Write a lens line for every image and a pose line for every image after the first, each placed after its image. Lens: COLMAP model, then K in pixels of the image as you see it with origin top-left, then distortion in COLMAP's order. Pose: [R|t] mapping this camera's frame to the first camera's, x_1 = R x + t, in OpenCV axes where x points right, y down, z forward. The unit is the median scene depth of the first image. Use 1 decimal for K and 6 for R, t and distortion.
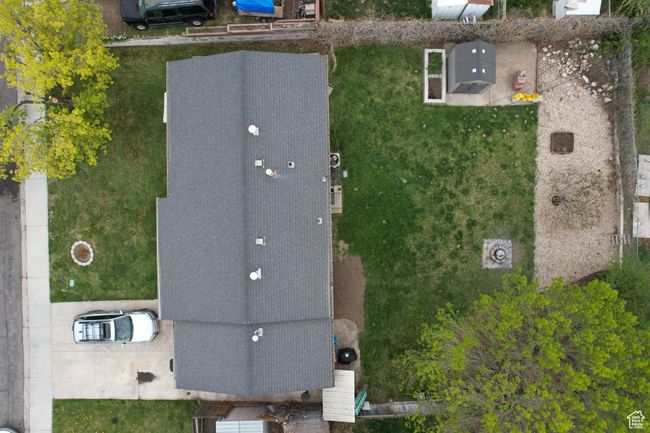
lens RADIAL K [[415.3, 0, 325.0], [0, 415.3, 216.5], [0, 0, 1]] dist [-0.075173, 0.068495]
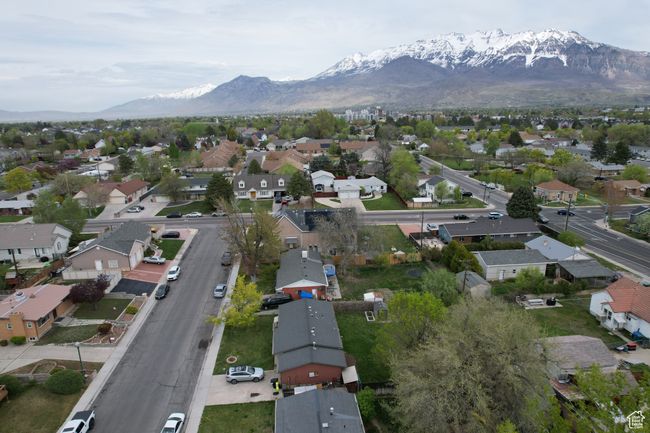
lens RADIAL K [[415.3, 0, 325.0], [0, 415.3, 216.5], [0, 0, 1]] dist [-0.075173, 0.068495]
pose [[0.997289, -0.011065, 0.072747, -0.232158], [0.073073, 0.265273, -0.961400, 2.130166], [-0.008660, 0.964110, 0.265363, -0.389849]]
